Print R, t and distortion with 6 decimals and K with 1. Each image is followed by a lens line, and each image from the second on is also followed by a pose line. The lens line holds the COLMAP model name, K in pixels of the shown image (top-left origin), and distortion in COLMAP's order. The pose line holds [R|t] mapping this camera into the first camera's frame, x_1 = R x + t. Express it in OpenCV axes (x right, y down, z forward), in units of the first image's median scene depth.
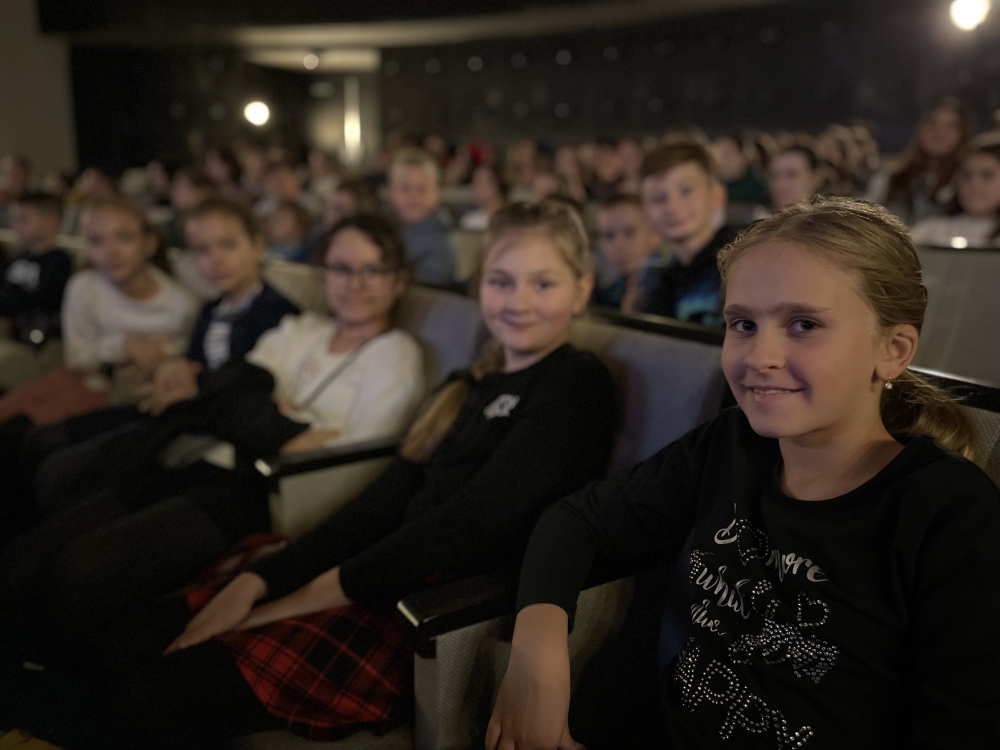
lens RADIAL K [[752.7, 0, 500.0], [0, 752.7, 375.0], [0, 0, 1]] dist [0.089098, -0.121783]
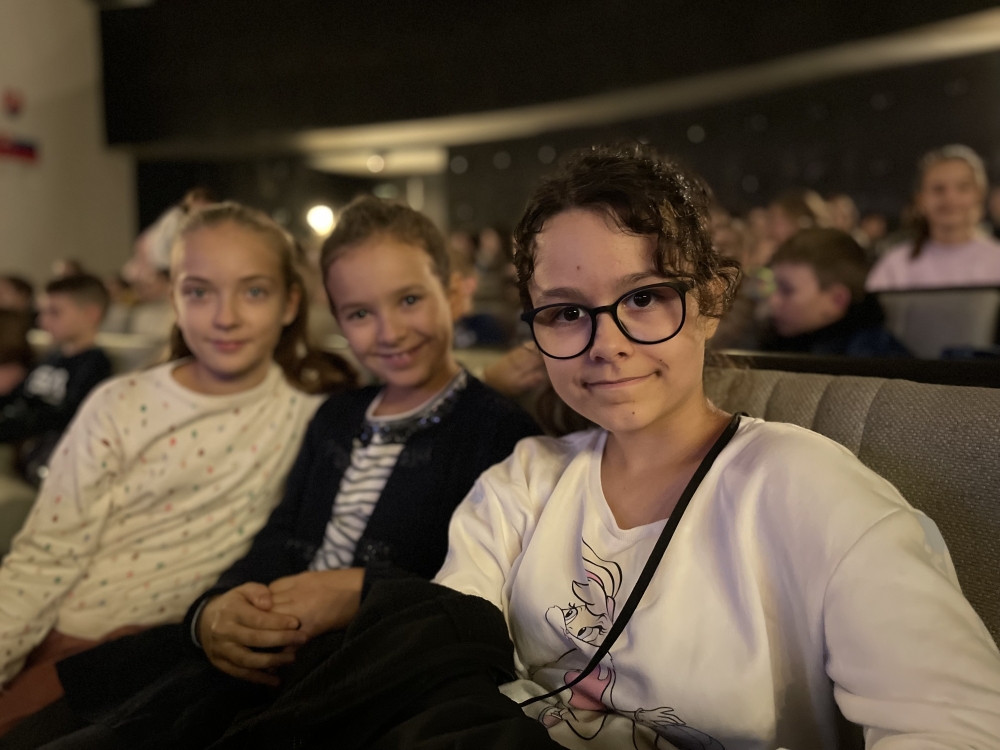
lens RADIAL K [[752.7, 0, 500.0], [0, 752.7, 375.0], [0, 0, 1]] dist [0.089098, -0.121783]
pose [[0.997748, -0.033880, -0.057892, -0.044651], [0.025715, 0.990324, -0.136374, -0.008648], [0.061952, 0.134578, 0.988964, 0.092754]]
